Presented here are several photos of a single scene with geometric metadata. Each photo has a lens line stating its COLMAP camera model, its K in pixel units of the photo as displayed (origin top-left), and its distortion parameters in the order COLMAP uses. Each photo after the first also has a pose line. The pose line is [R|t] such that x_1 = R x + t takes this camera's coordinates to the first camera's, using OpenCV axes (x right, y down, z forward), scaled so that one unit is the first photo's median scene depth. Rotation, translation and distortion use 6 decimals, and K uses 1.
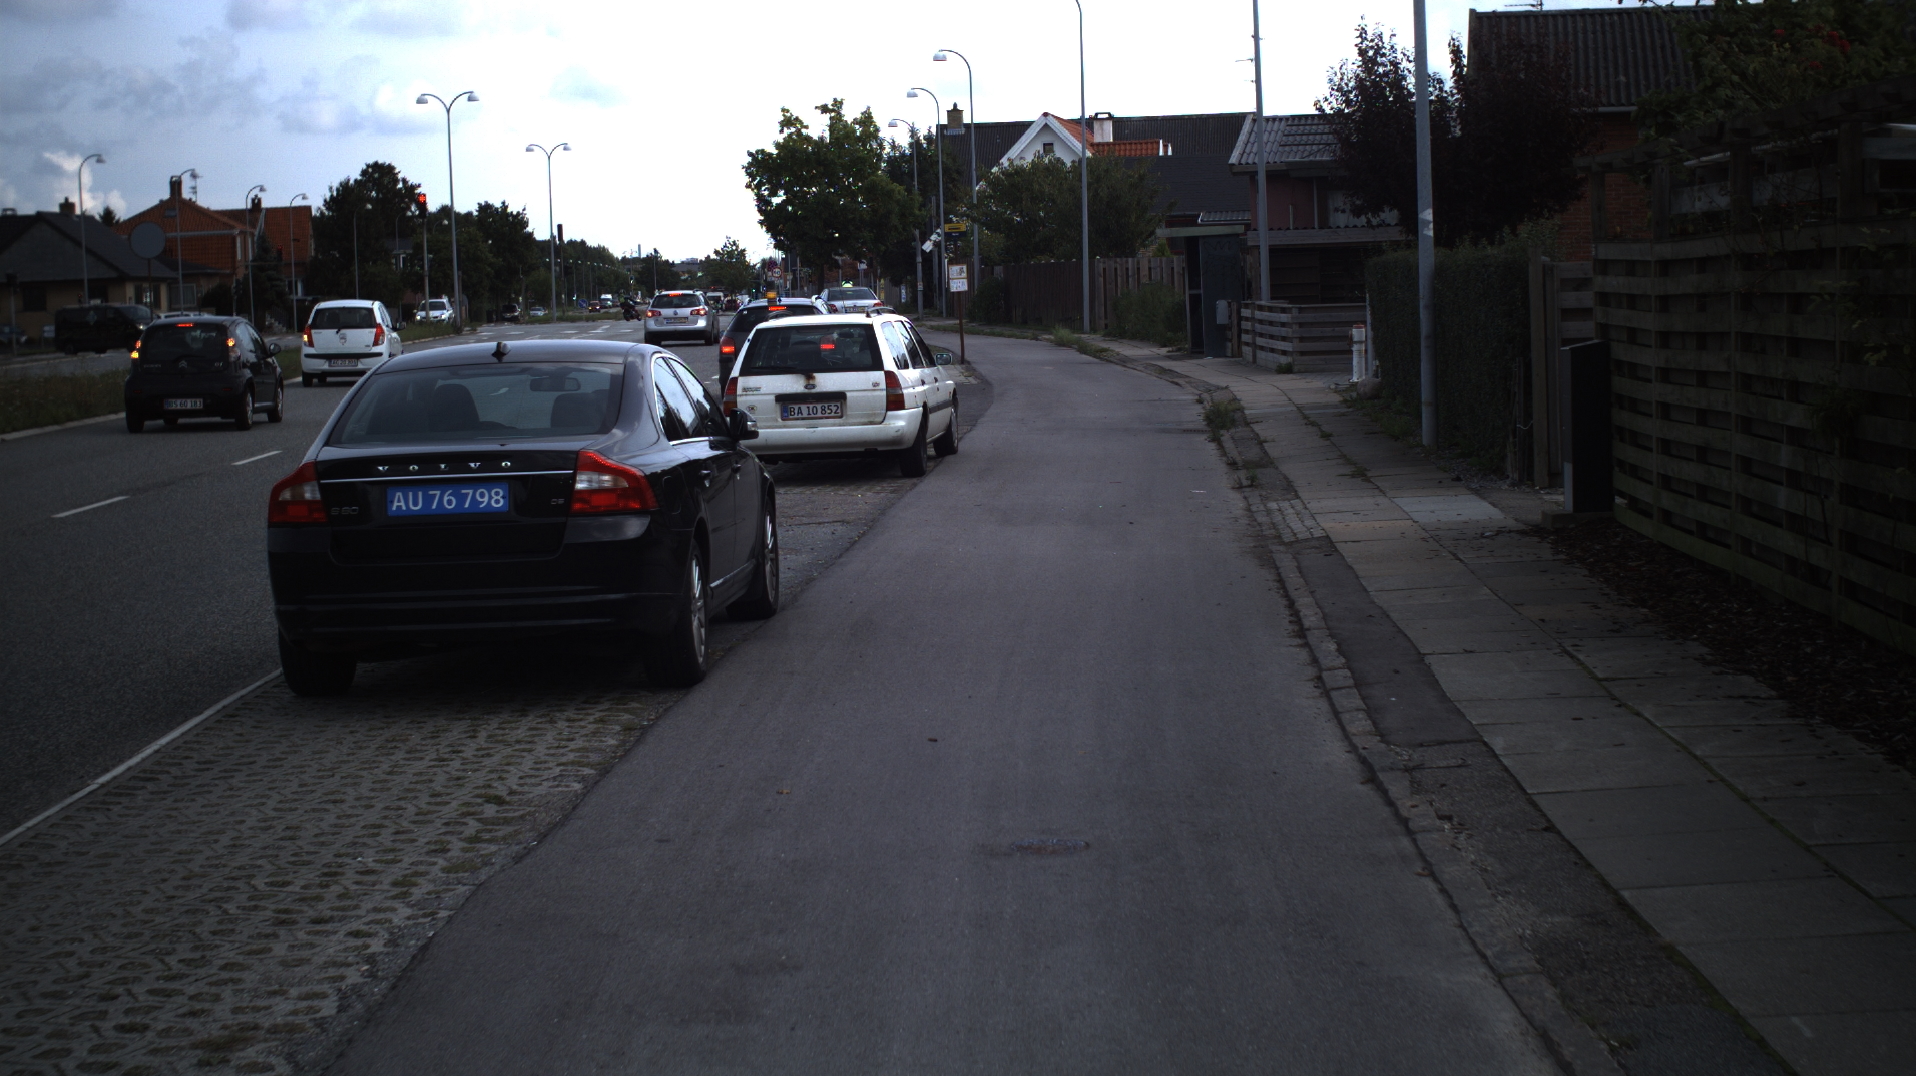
lens RADIAL K [[3486.8, 0, 958.0], [0, 3486.8, 538.0], [0, 0, 1]] dist [-0.263728, 0.335567]
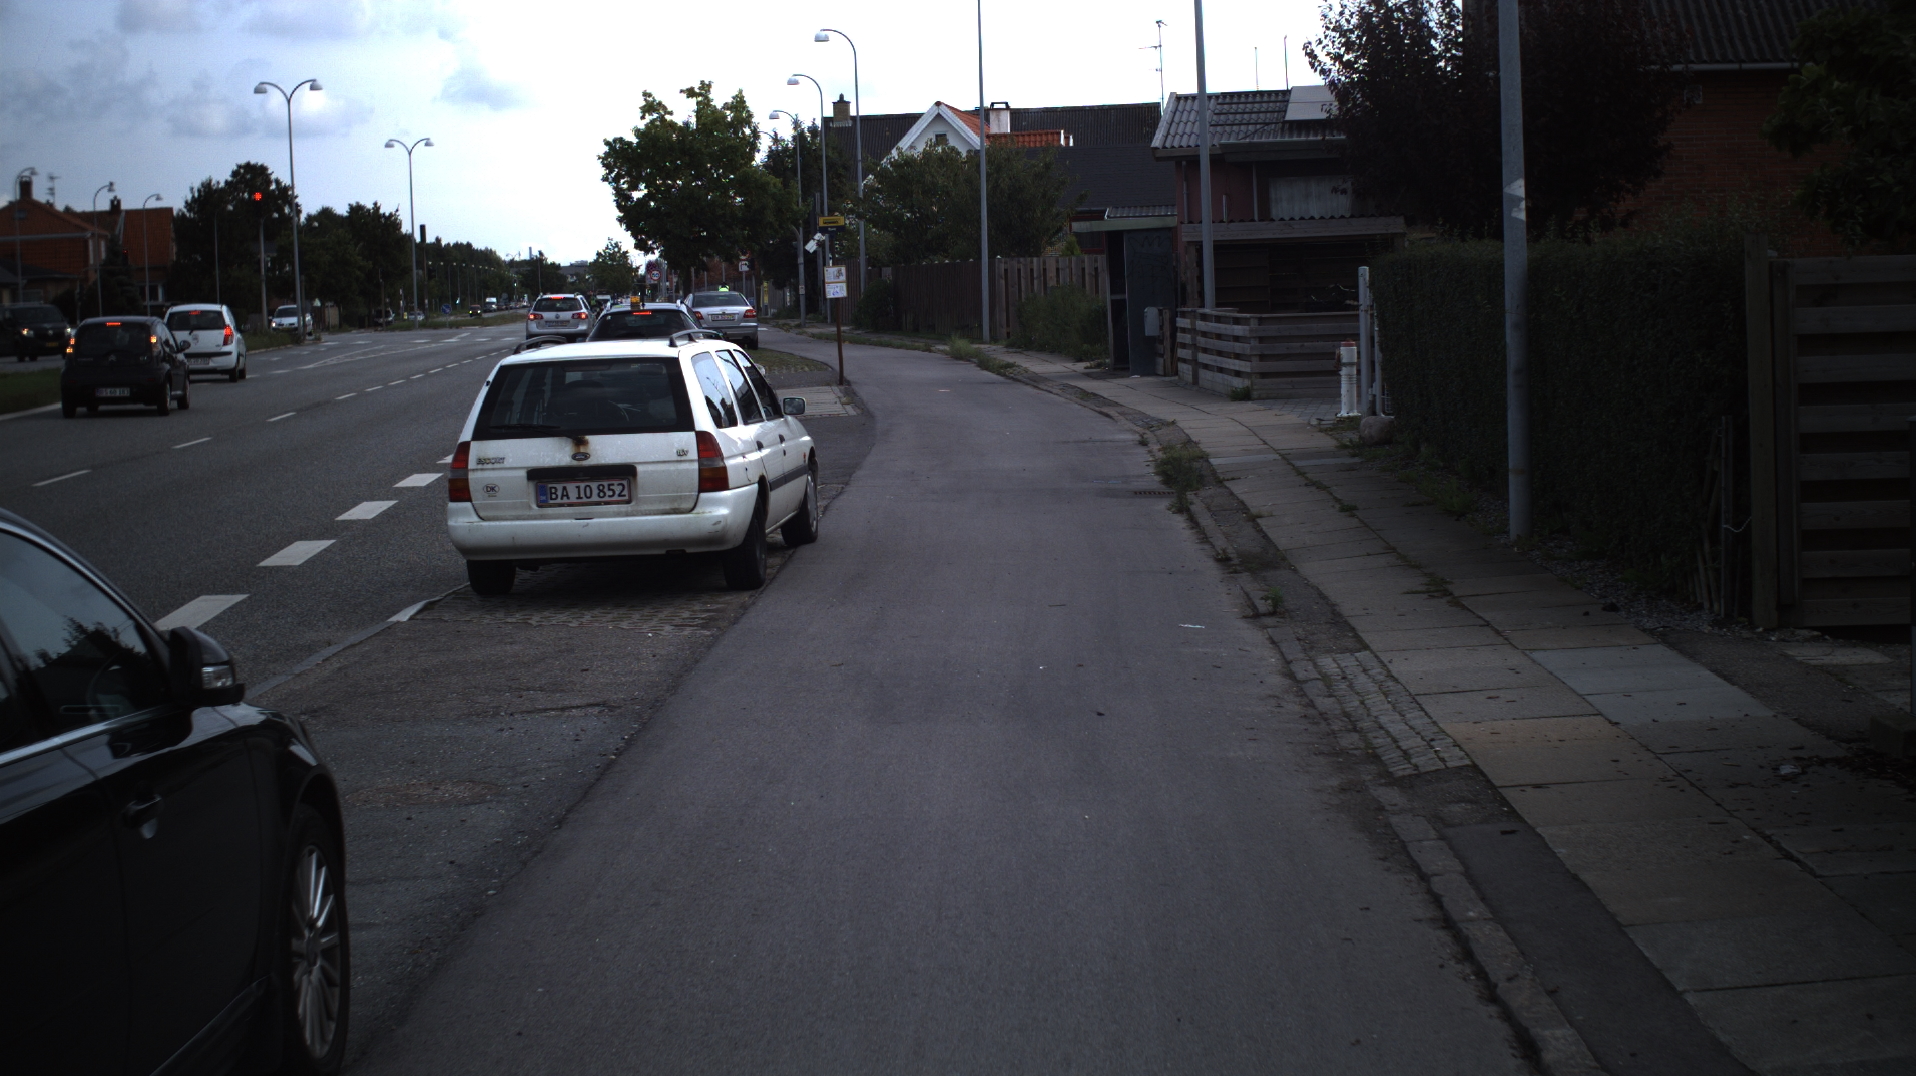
lens RADIAL K [[3486.8, 0, 958.0], [0, 3486.8, 538.0], [0, 0, 1]] dist [-0.263728, 0.335567]
pose [[0.999515, -0.005160, 0.030722, 0.002253], [0.005171, 0.999987, -0.000289, -0.008454], [-0.030720, 0.000448, 0.999528, 0.108536]]
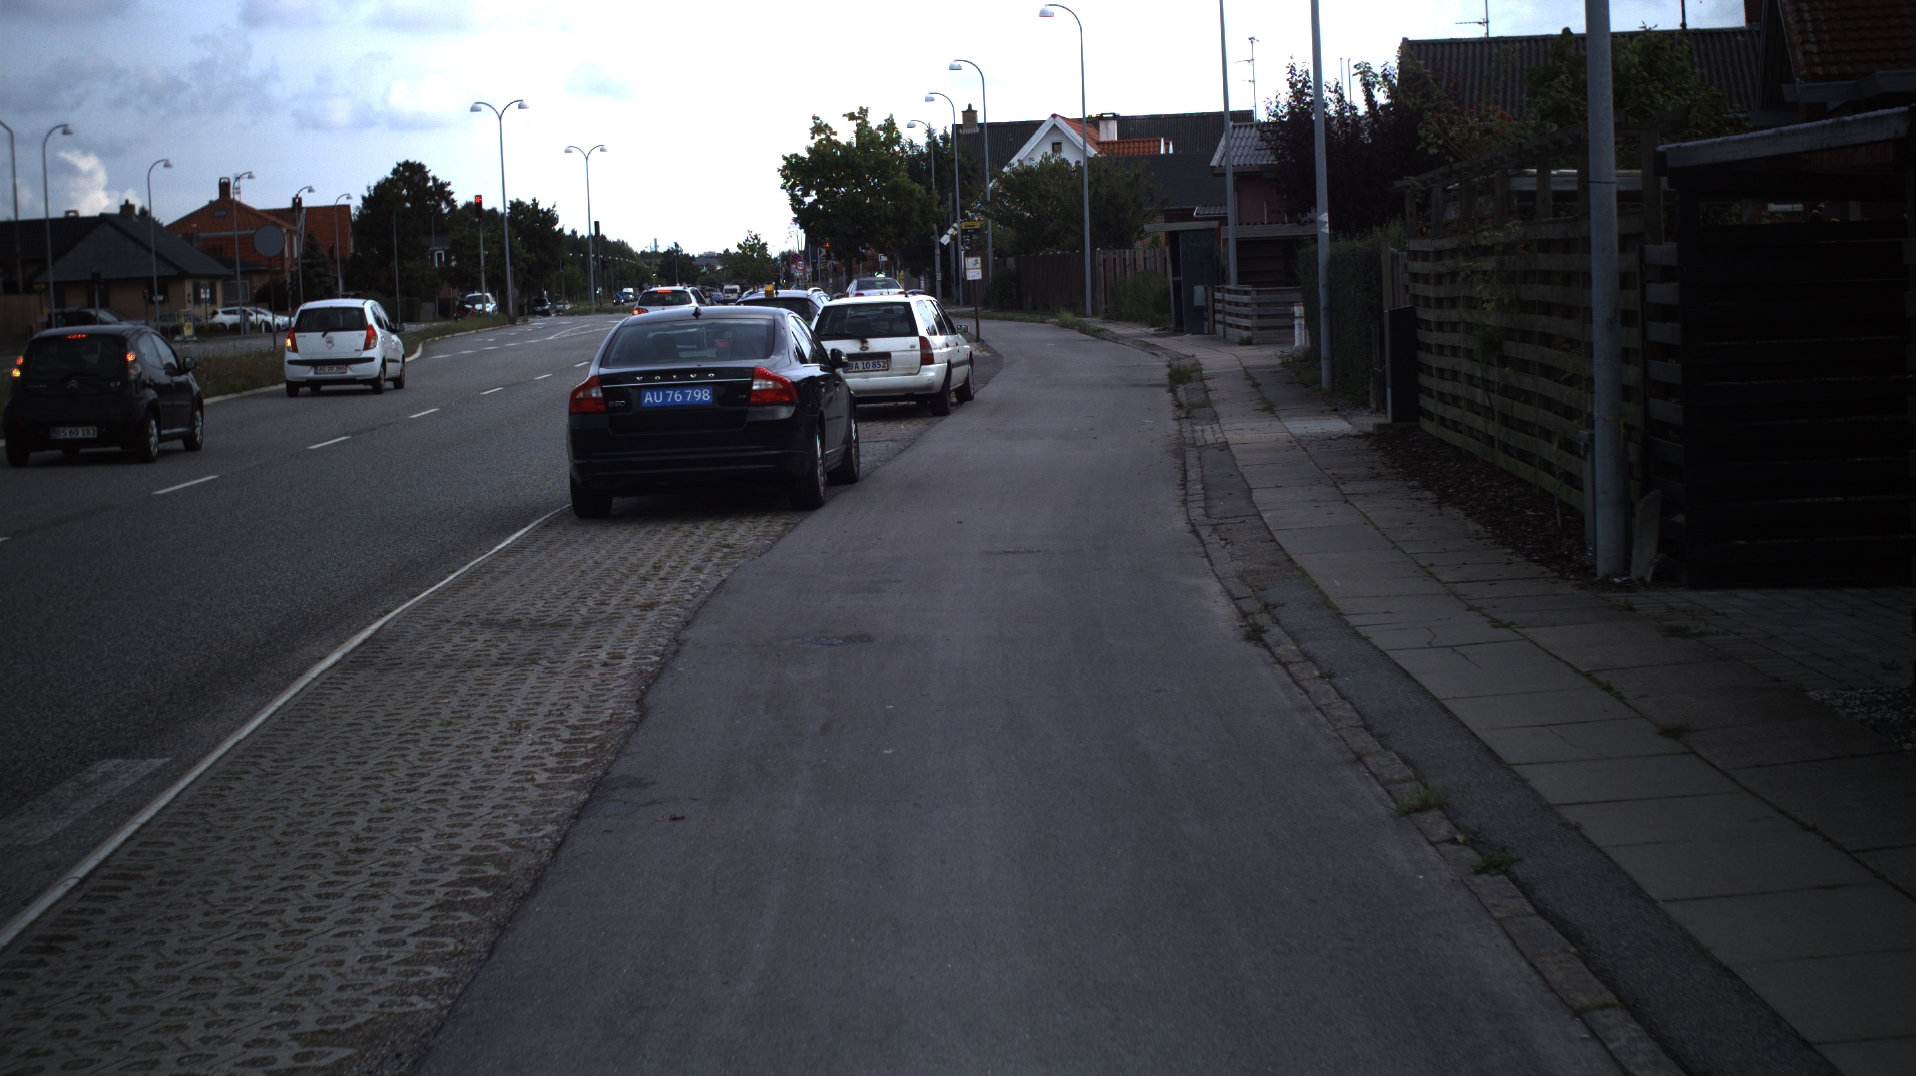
lens RADIAL K [[3486.8, 0, 958.0], [0, 3486.8, 538.0], [0, 0, 1]] dist [-0.263728, 0.335567]
pose [[0.999954, -0.008059, -0.005191, 0.000147], [0.008071, 0.999964, 0.002431, 0.008323], [0.005171, -0.002473, 0.999984, -0.108129]]
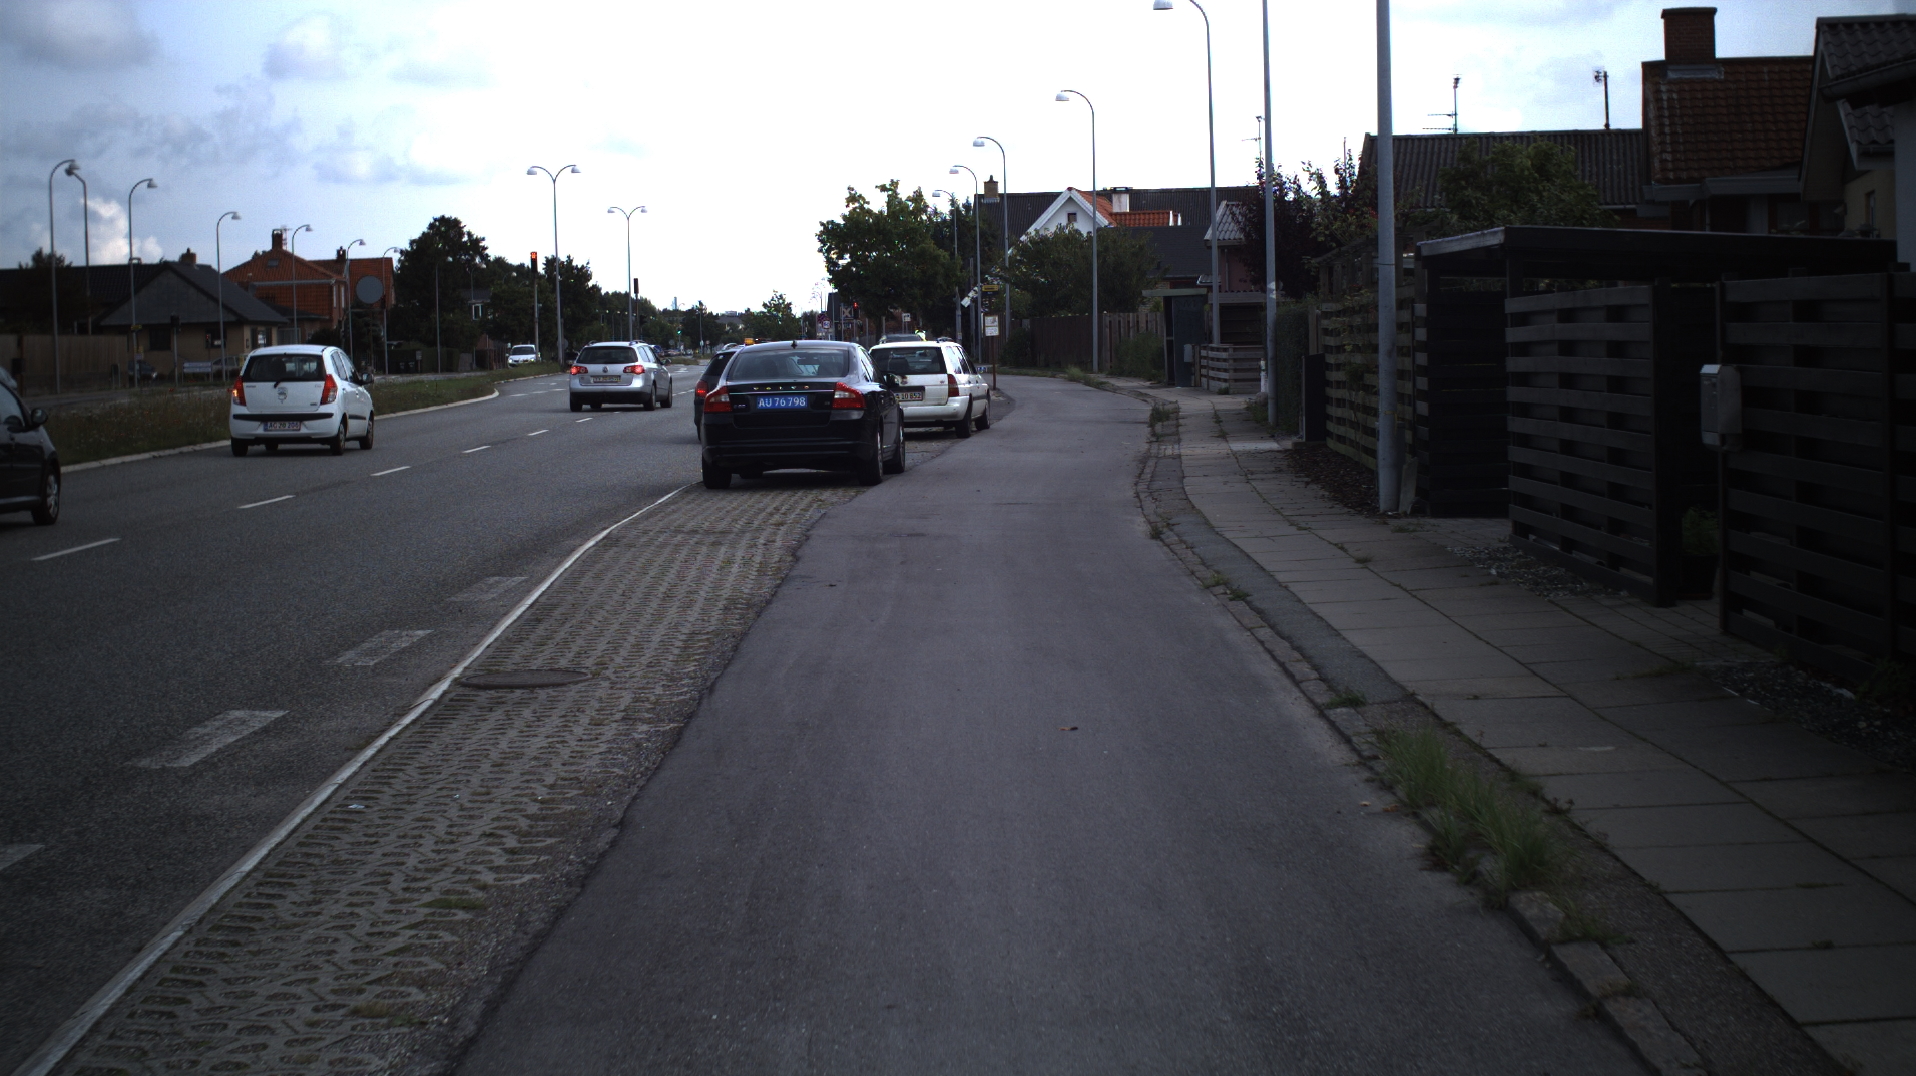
lens RADIAL K [[3486.8, 0, 958.0], [0, 3486.8, 538.0], [0, 0, 1]] dist [-0.263728, 0.335567]
pose [[0.999896, 0.011043, -0.009243, 0.000264], [-0.011189, 0.999810, -0.015933, 0.018252], [0.009066, 0.016035, 0.999830, -0.216988]]
